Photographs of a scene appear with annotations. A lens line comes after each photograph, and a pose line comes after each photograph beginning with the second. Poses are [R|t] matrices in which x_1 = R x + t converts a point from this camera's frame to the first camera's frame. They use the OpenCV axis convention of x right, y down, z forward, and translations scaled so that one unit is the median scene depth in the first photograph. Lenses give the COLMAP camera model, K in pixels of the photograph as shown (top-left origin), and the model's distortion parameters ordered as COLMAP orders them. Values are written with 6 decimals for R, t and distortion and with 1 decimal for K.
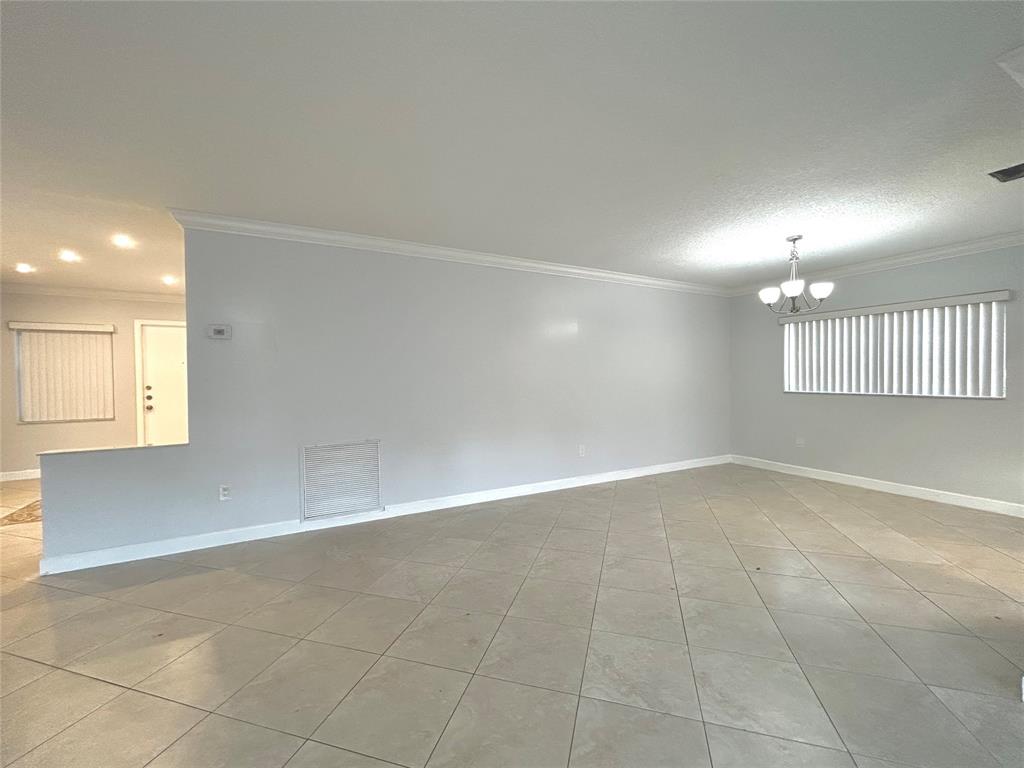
lens RADIAL K [[412.8, 0, 512.0], [0, 412.8, 384.0], [0, 0, 1]] dist [-0.000708, 0.000138]
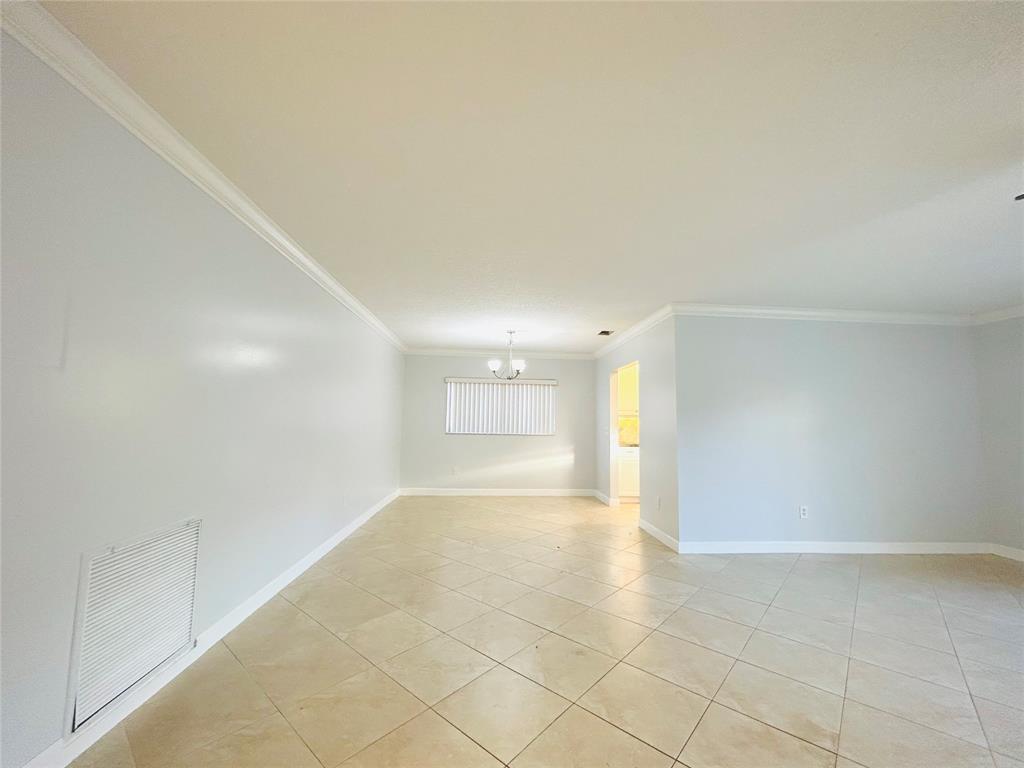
lens RADIAL K [[412.8, 0, 512.0], [0, 412.8, 384.0], [0, 0, 1]] dist [-0.000708, 0.000138]
pose [[0.428950, 0.099149, 0.897870, -0.668761], [-0.000882, 0.994004, -0.109343, 0.009789], [-0.903328, 0.046111, 0.426466, 0.347066]]
